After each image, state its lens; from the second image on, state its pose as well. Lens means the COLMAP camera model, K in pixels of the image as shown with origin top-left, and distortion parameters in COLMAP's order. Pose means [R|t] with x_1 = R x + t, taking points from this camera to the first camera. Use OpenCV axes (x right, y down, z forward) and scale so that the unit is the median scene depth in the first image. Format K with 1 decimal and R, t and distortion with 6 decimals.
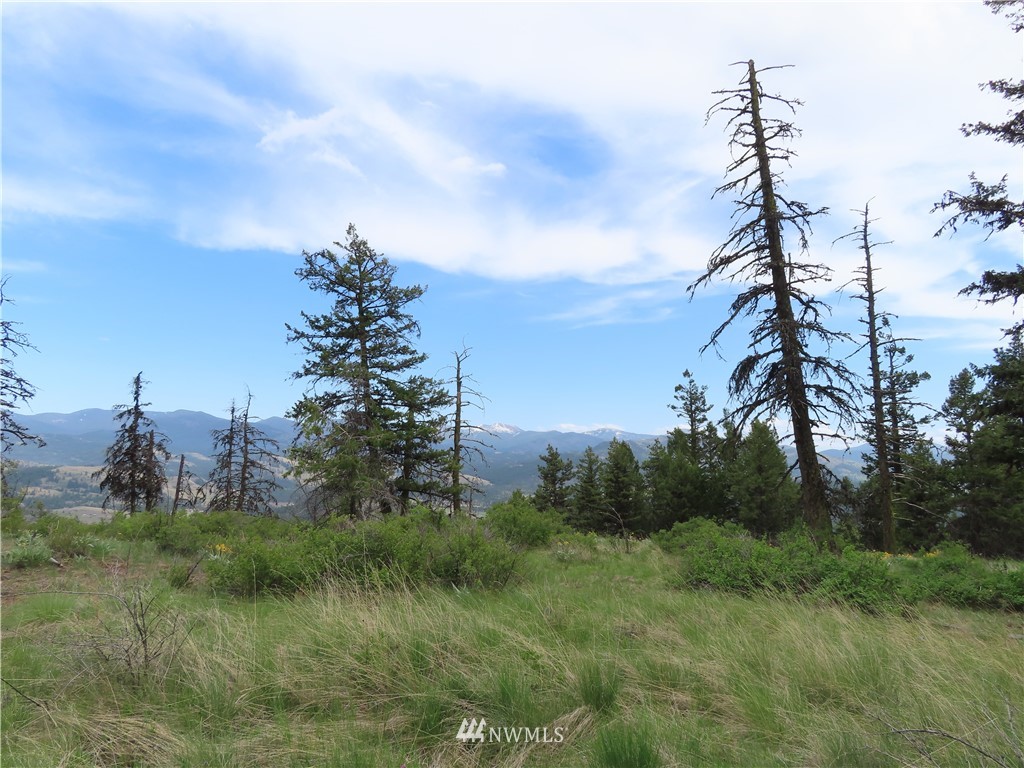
lens RADIAL K [[728.5, 0, 509.0], [0, 728.5, 382.4], [0, 0, 1]] dist [-0.008366, 0.003129]
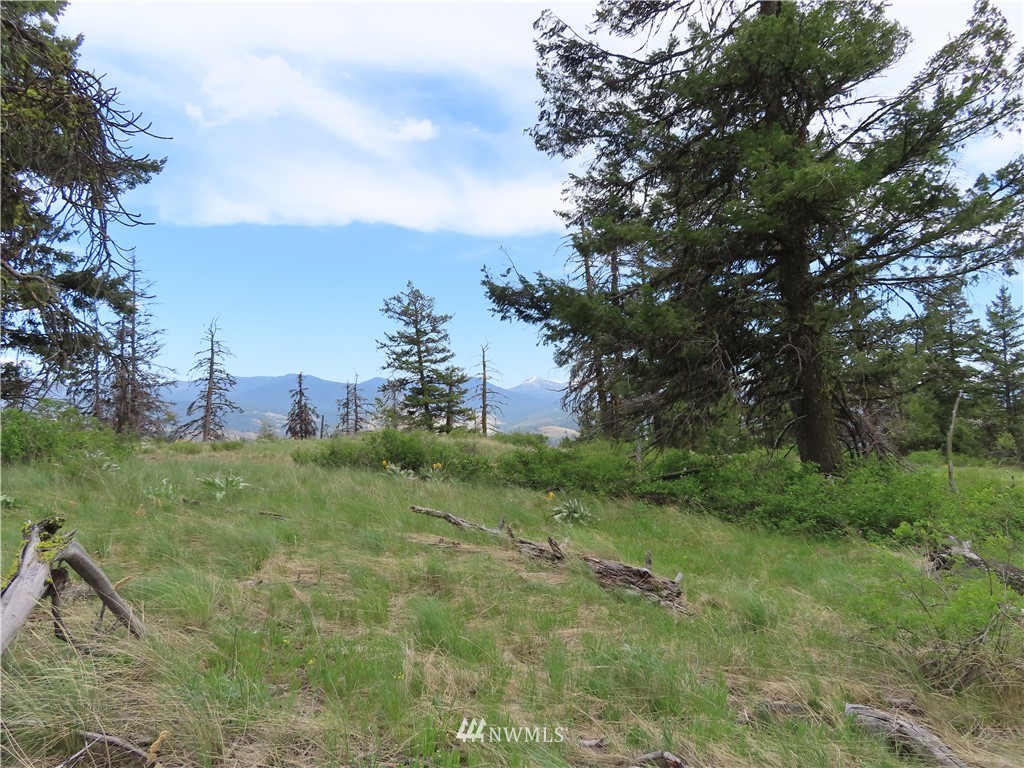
lens RADIAL K [[728.9, 0, 510.1], [0, 728.9, 384.5], [0, 0, 1]] dist [-0.015190, 0.005685]
pose [[0.990994, -0.035401, -0.129145, 0.236933], [0.043879, 0.997023, 0.063401, -0.068174], [0.126516, -0.068497, 0.989597, -0.701740]]
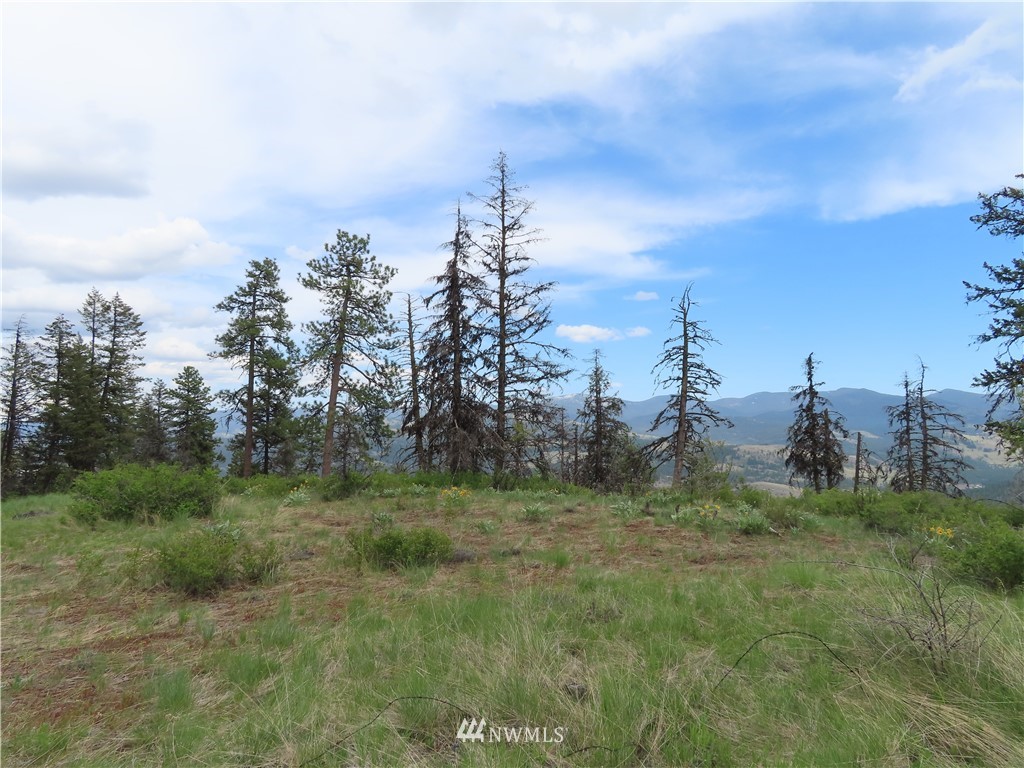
lens RADIAL K [[728.5, 0, 509.0], [0, 728.5, 382.4], [0, 0, 1]] dist [-0.008366, 0.003129]
pose [[0.656690, -0.070981, -0.750813, -0.015984], [0.093077, 0.995578, -0.012712, 0.000496], [0.748395, -0.061535, 0.660393, -0.001582]]
